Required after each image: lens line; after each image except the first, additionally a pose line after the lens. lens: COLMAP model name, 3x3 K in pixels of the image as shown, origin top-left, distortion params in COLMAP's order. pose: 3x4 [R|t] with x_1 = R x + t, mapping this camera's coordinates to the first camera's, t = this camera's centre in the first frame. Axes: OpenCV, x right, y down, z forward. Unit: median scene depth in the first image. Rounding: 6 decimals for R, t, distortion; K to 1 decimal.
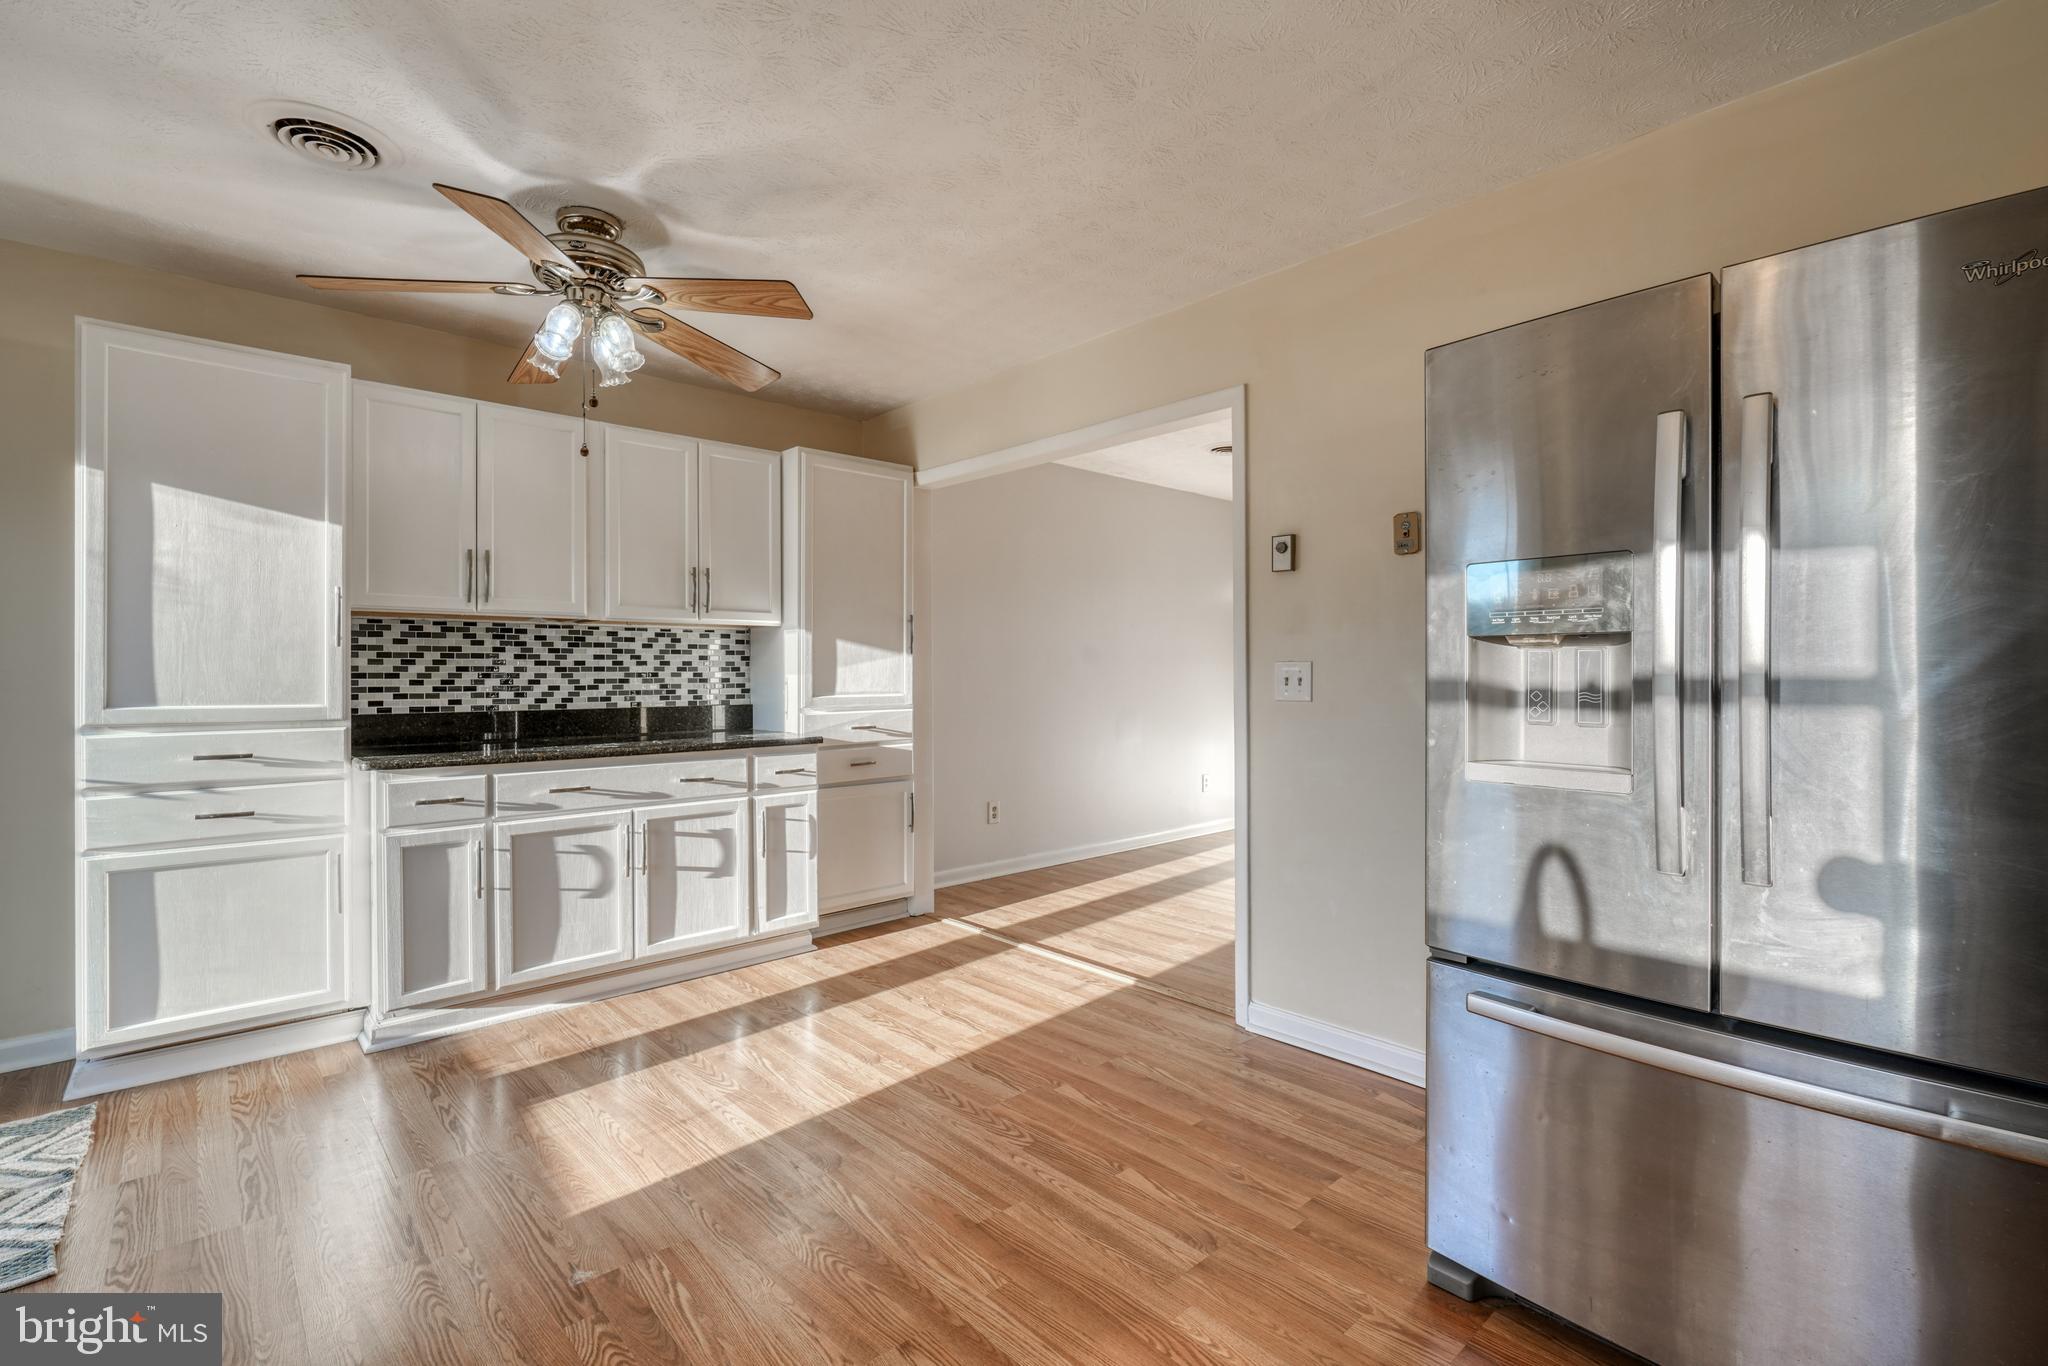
lens RADIAL K [[920.5, 0, 1014.8], [0, 920.5, 679.7], [0, 0, 1]] dist [-0.019590, 0.008525]
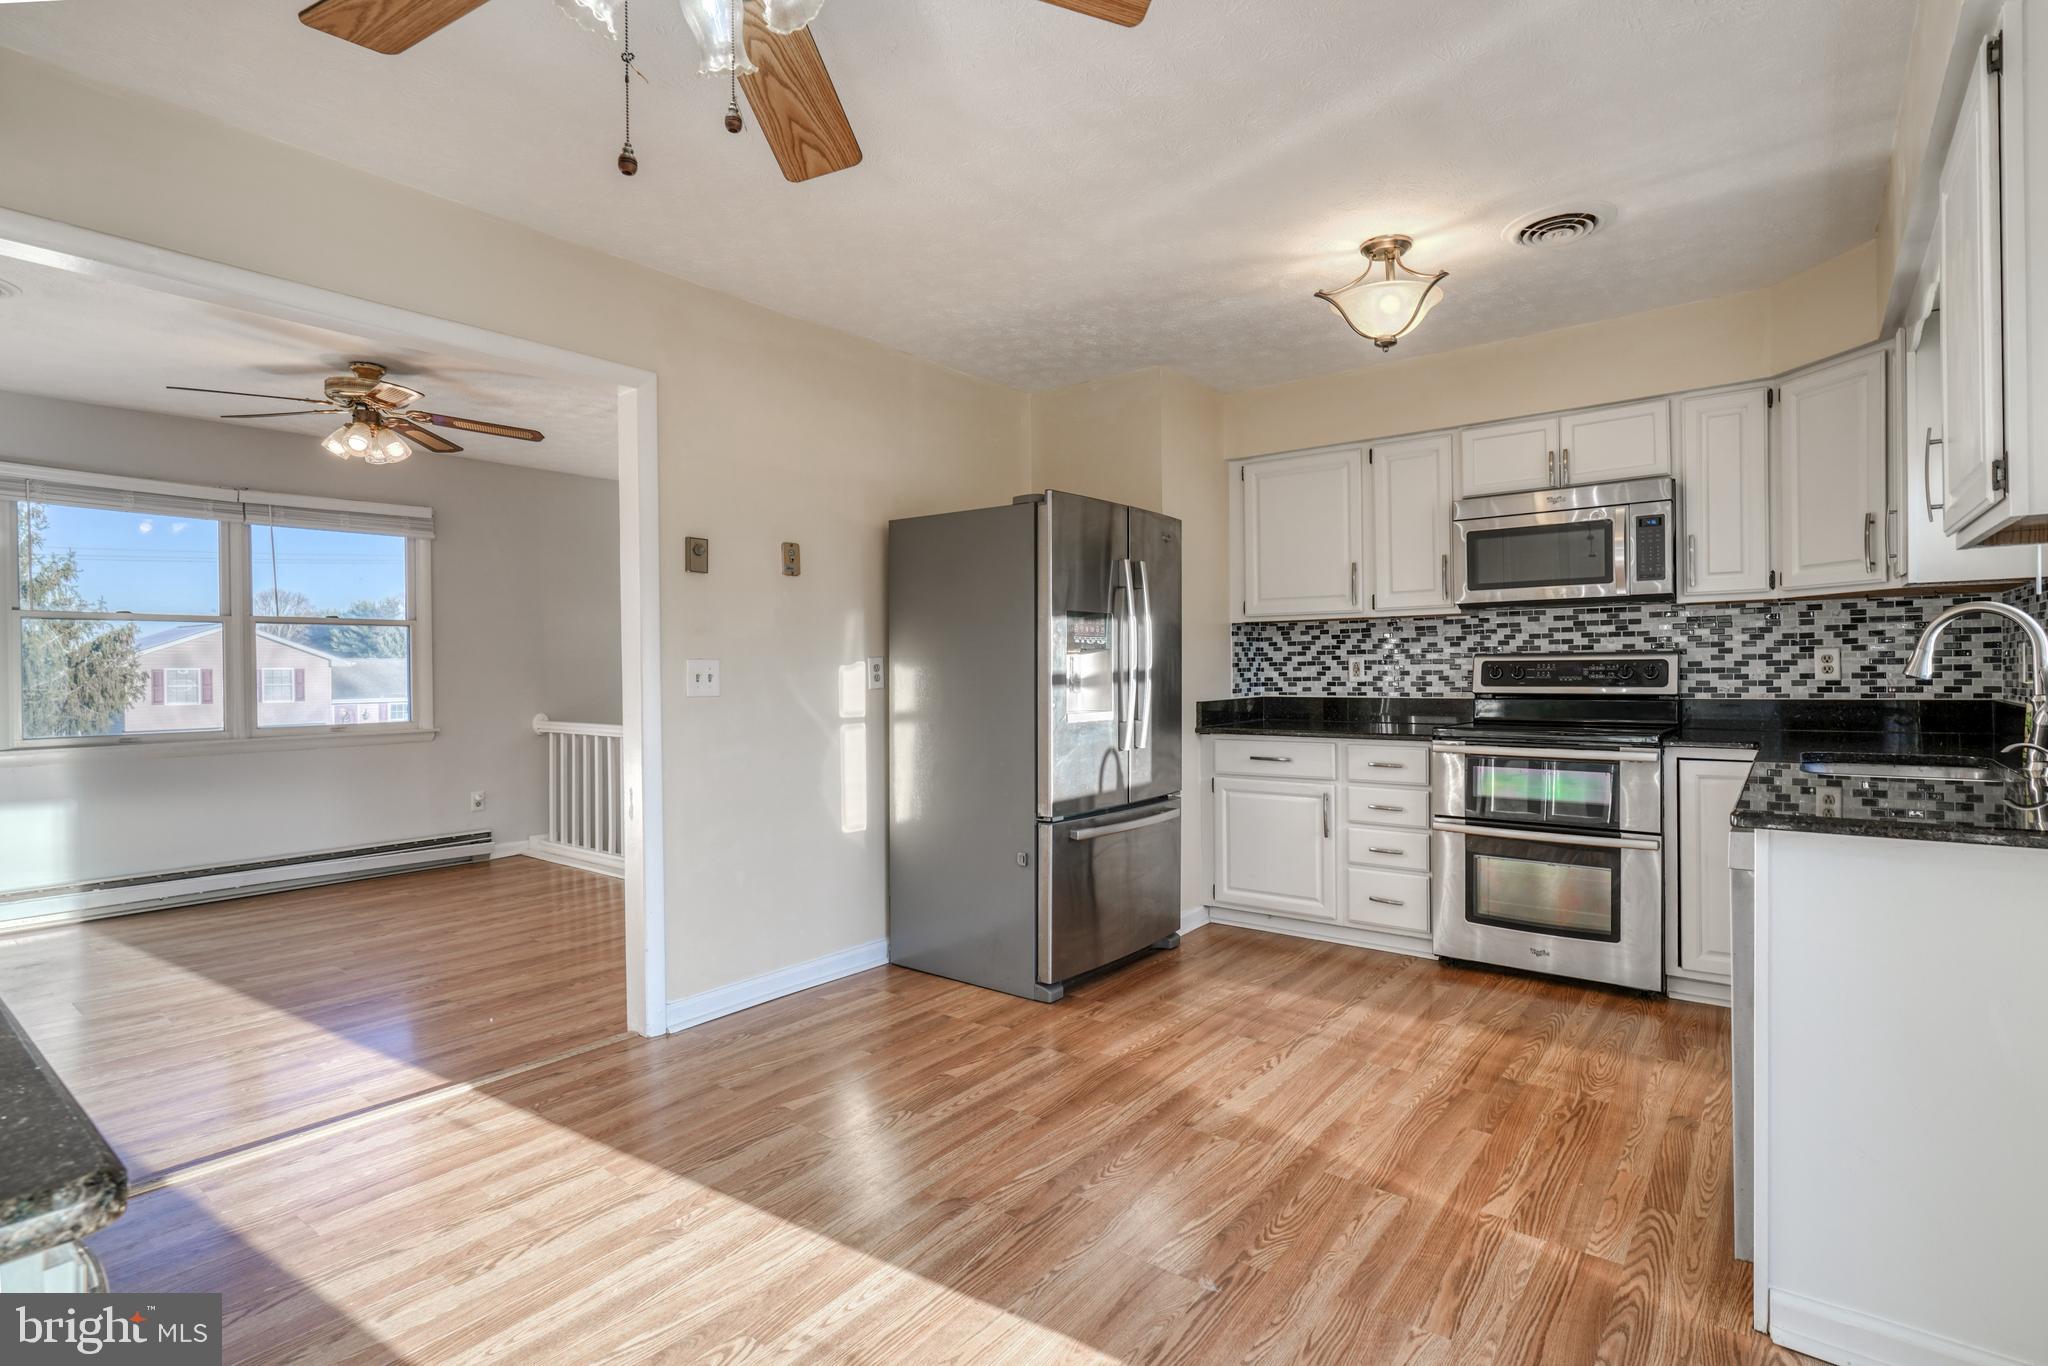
lens RADIAL K [[980.1, 0, 1060.1], [0, 980.1, 682.2], [0, 0, 1]] dist [-0.026885, 0.007486]
pose [[-0.188591, -0.010845, 0.981996, -0.753922], [0.015183, 0.999787, 0.013957, -0.002388], [-0.981938, 0.017542, -0.188386, 0.694349]]
